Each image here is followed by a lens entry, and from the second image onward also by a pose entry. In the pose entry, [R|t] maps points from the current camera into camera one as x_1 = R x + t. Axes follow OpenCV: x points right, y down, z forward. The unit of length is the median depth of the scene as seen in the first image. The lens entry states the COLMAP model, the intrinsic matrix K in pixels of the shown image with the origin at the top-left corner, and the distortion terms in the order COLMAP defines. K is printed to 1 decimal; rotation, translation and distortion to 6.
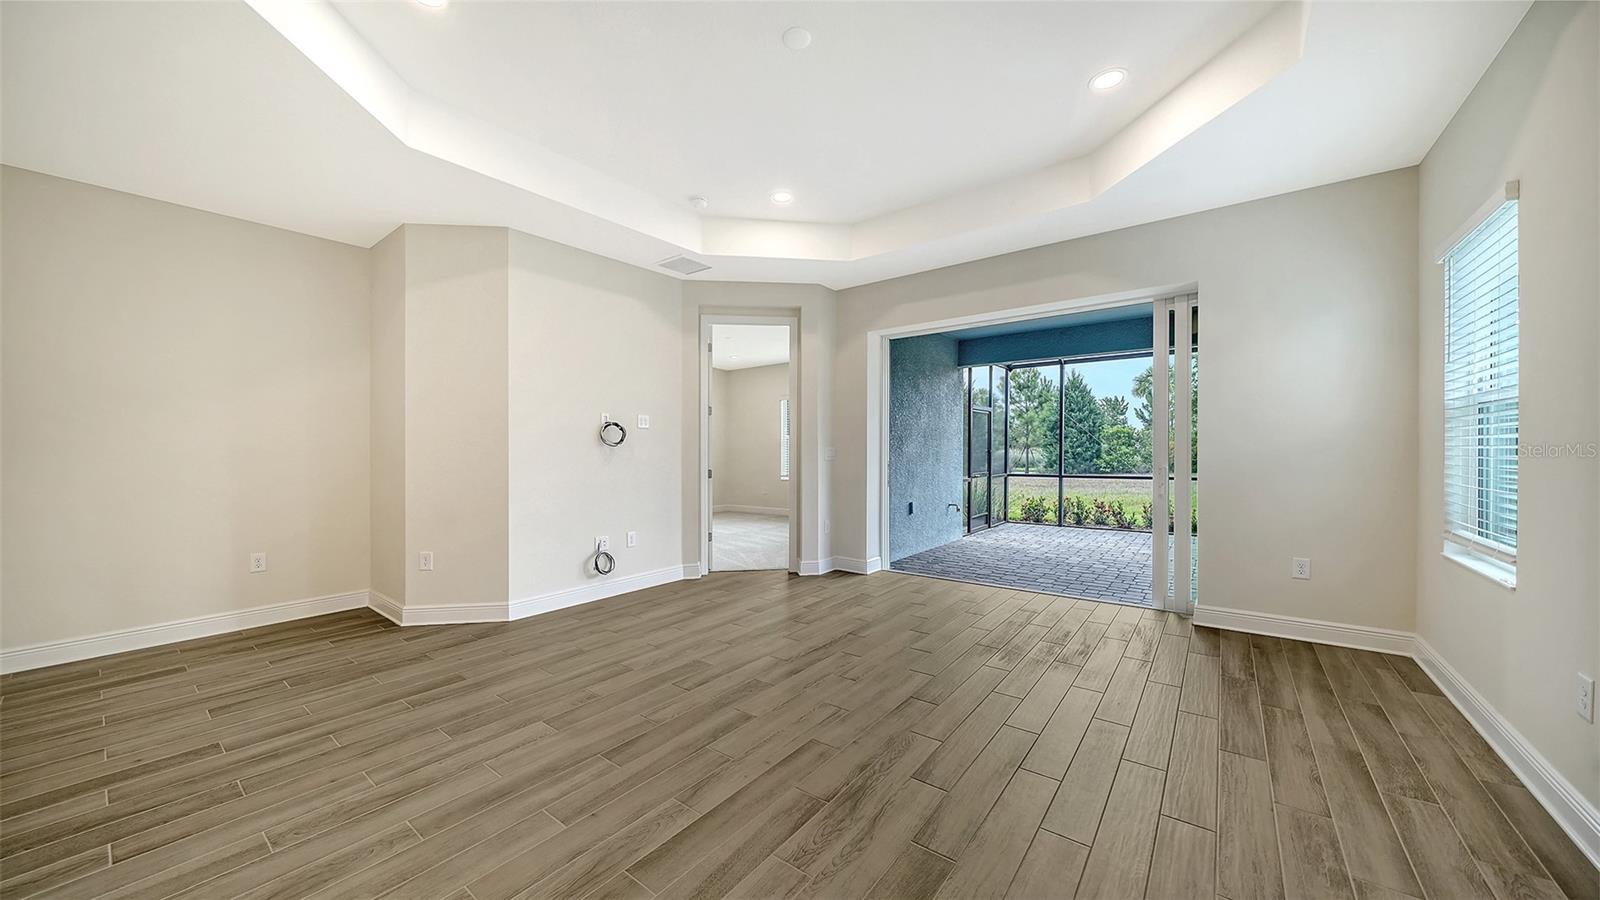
lens RADIAL K [[554.7, 0, 807.6], [0, 554.7, 463.6], [0, 0, 1]] dist [-0.002138, -0.001201]
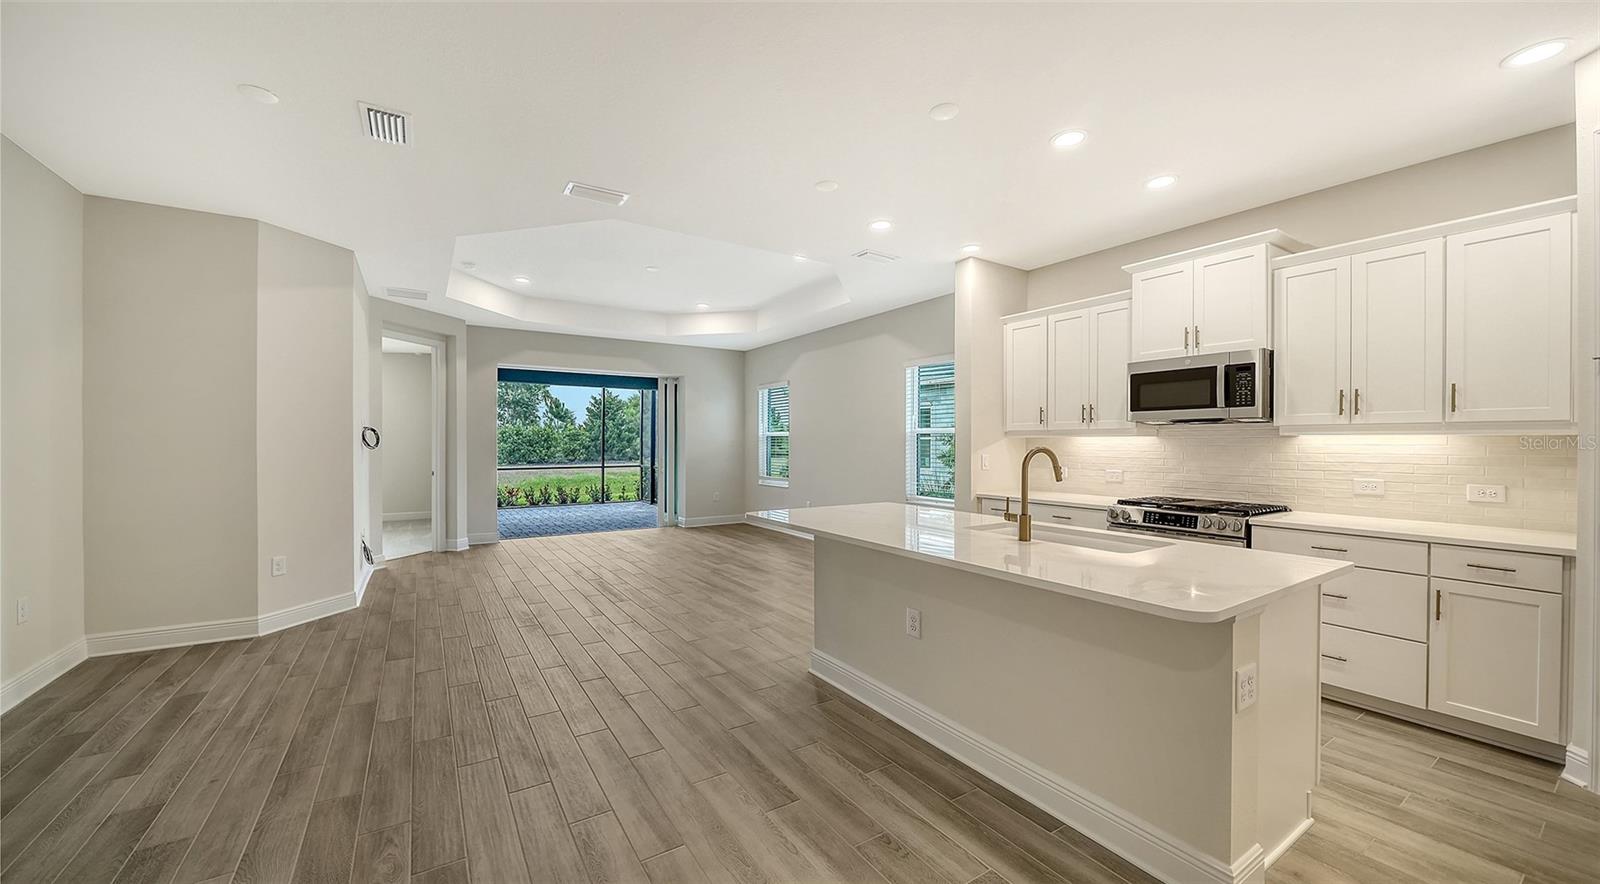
lens RADIAL K [[588.2, 0, 795.9], [0, 588.2, 446.0], [0, 0, 1]] dist [-0.003251, -0.001472]
pose [[0.343344, 0.001772, 0.939208, -1.478135], [0.020312, 0.999750, -0.009311, -0.013615], [-0.938990, 0.022274, 0.343222, -0.264315]]
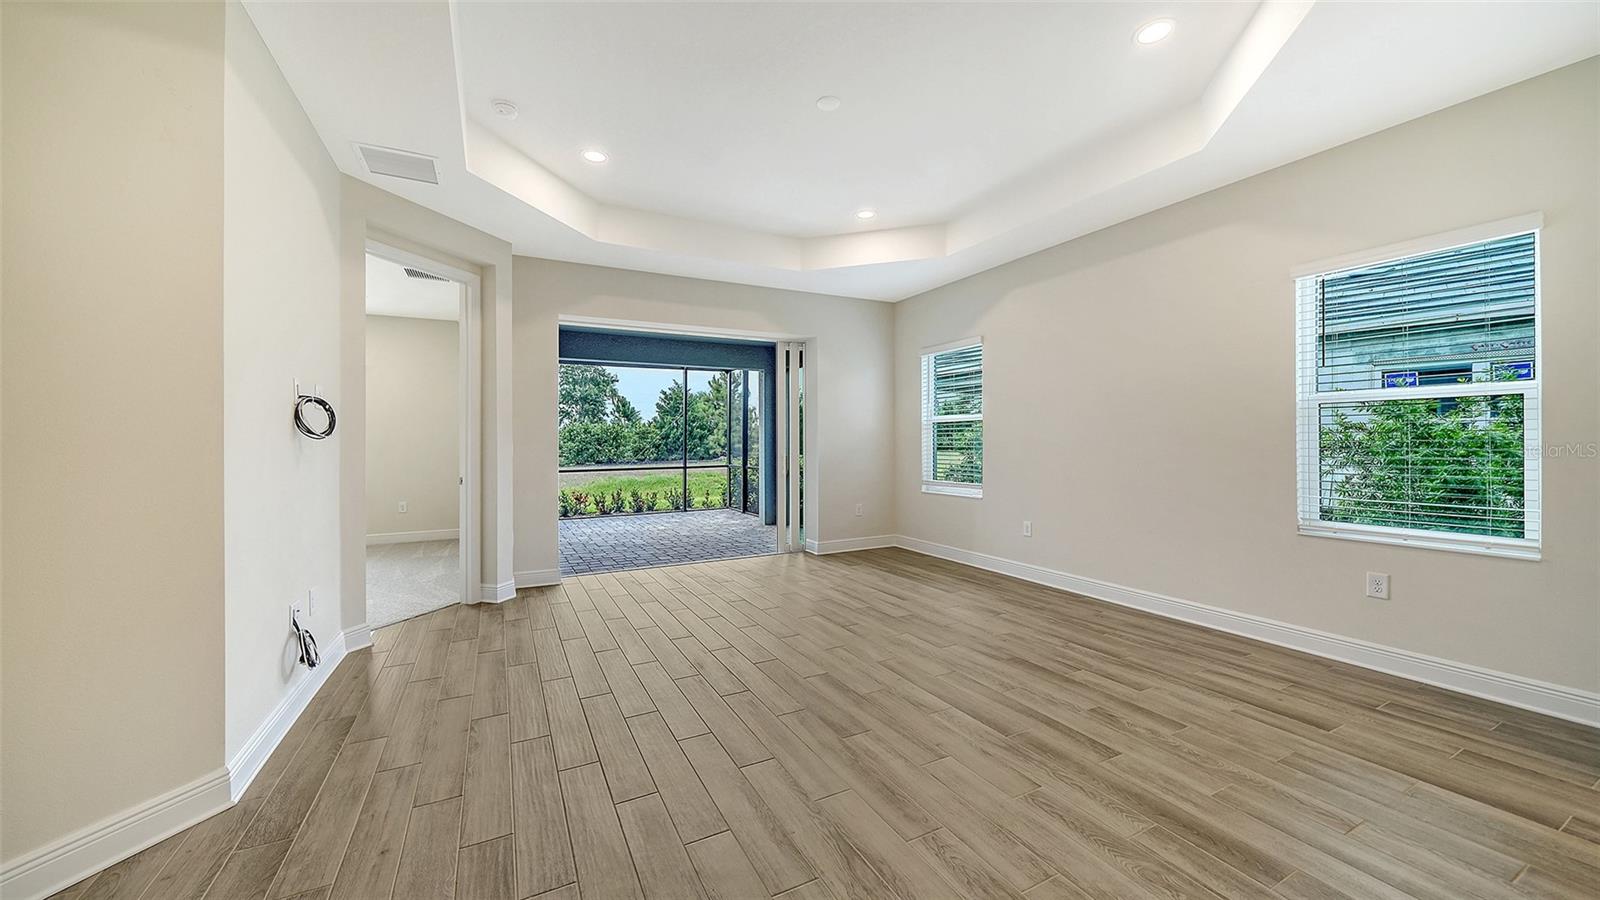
lens RADIAL K [[554.7, 0, 791.3], [0, 554.7, 455.0], [0, 0, 1]] dist [-0.002138, -0.001201]
pose [[0.425296, -0.017360, 0.904888, -0.824844], [0.027101, 0.999612, 0.006440, -0.007797], [-0.904648, 0.021785, 0.425602, 0.399405]]
